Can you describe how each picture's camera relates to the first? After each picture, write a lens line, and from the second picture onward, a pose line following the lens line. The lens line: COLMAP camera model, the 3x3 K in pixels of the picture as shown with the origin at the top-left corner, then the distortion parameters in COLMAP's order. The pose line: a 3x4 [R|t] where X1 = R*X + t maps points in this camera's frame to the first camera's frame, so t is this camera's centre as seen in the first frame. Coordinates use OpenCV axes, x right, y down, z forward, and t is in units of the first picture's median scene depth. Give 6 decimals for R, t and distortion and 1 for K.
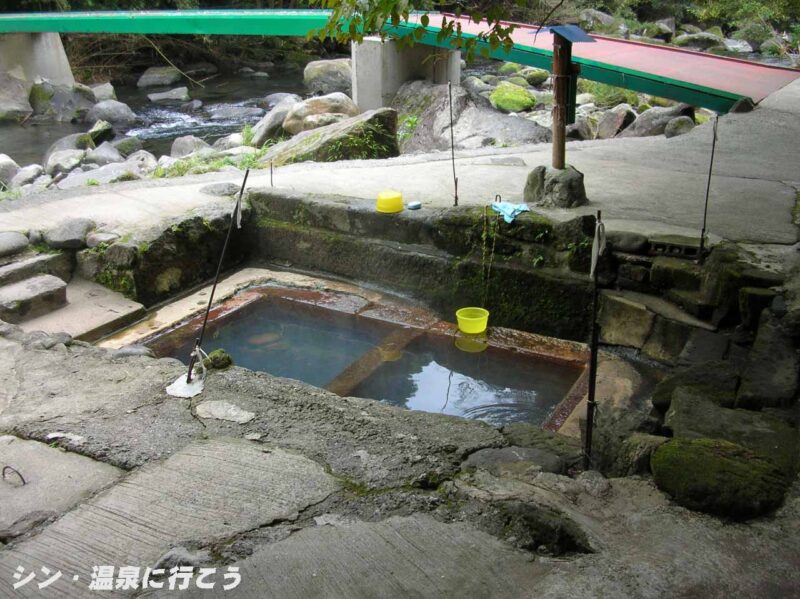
lens RADIAL K [[812.8, 0, 400.1], [0, 812.8, 298.9], [0, 0, 1]] dist [-0.146792, 0.000000]
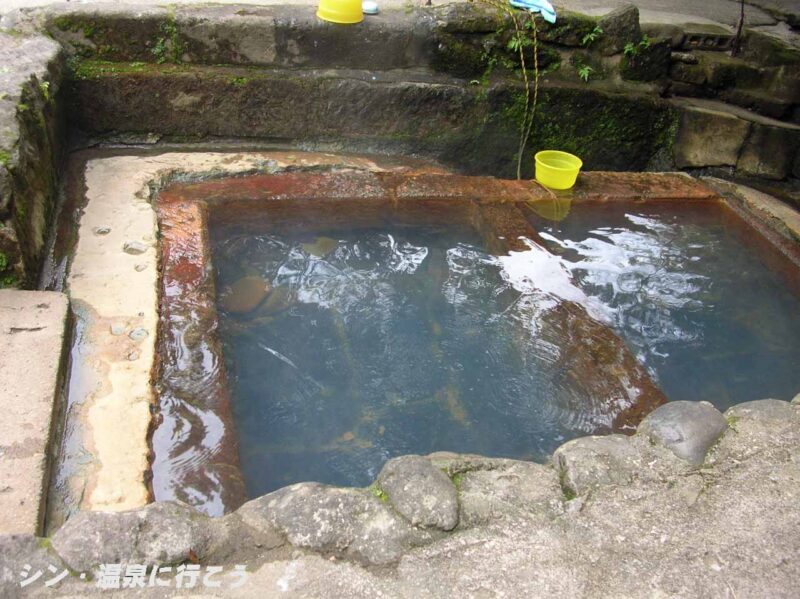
lens RADIAL K [[812.8, 0, 399.7], [0, 812.8, 300.4], [0, 0, 1]] dist [-0.146792, 0.000000]
pose [[0.726013, -0.304458, 0.616612, -0.443304], [0.141870, 0.943677, 0.298909, -0.088538], [-0.672888, -0.129533, 0.728315, 0.541833]]
